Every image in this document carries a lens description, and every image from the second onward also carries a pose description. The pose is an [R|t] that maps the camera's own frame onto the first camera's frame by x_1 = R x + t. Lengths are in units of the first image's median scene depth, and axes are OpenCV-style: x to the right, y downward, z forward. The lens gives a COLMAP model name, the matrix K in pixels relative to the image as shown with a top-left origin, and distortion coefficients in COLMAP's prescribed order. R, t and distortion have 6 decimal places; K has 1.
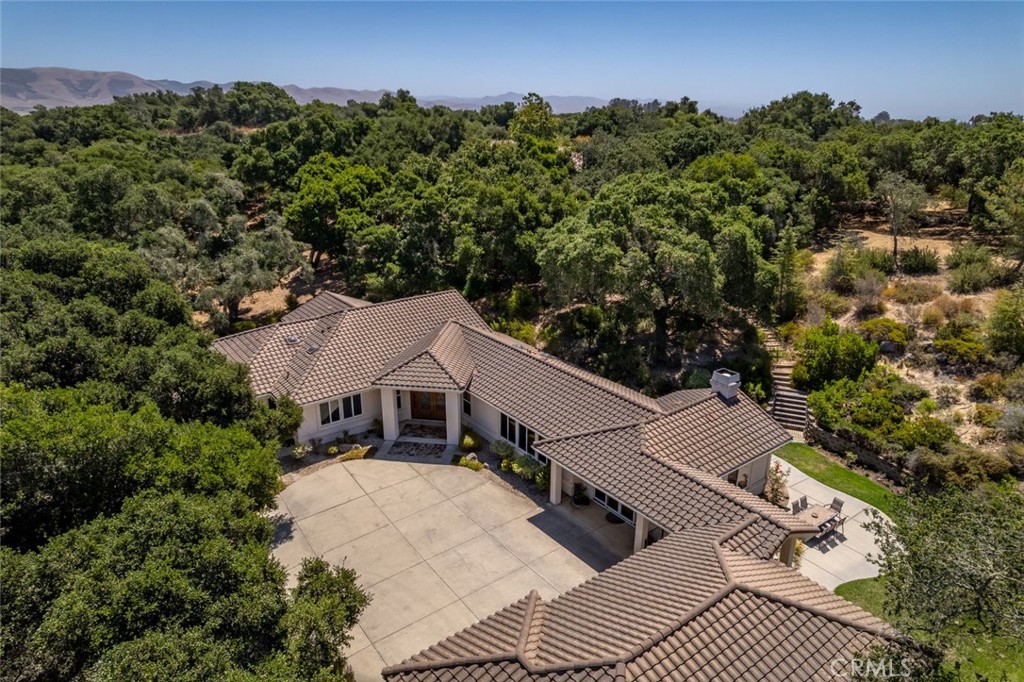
lens RADIAL K [[653.8, 0, 512.0], [0, 653.8, 341.0], [0, 0, 1]] dist [-0.081712, 0.069070]
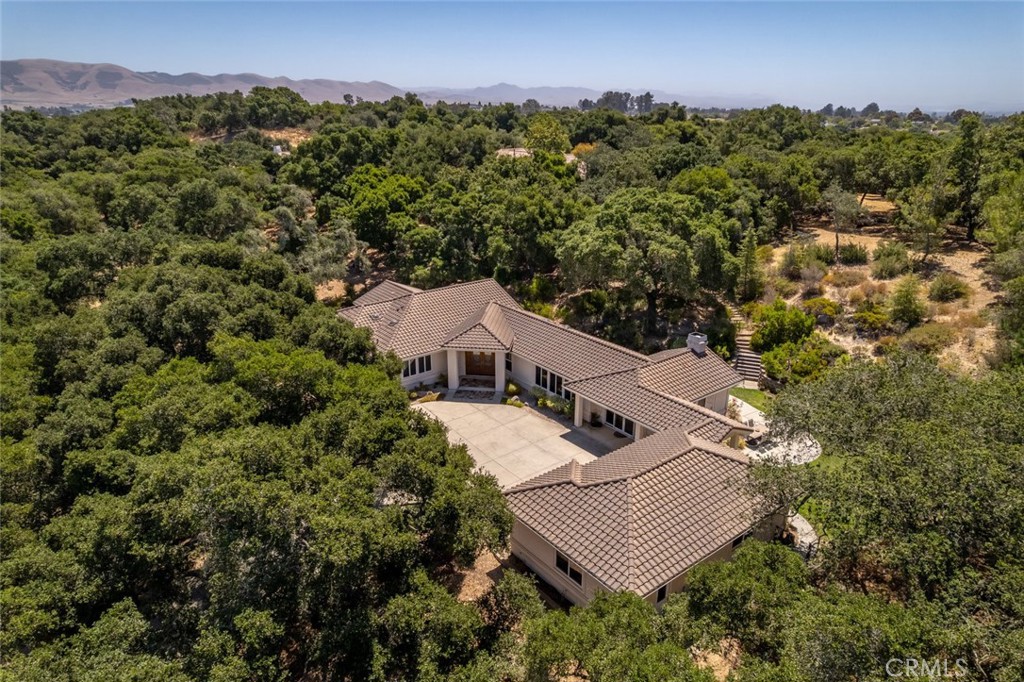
lens RADIAL K [[653.8, 0, 512.0], [0, 653.8, 341.0], [0, 0, 1]] dist [-0.081712, 0.069070]
pose [[0.999930, -0.006837, 0.009657, -0.061415], [0.006719, 0.999902, 0.012280, 0.029293], [-0.009740, -0.012214, 0.999878, -0.287449]]
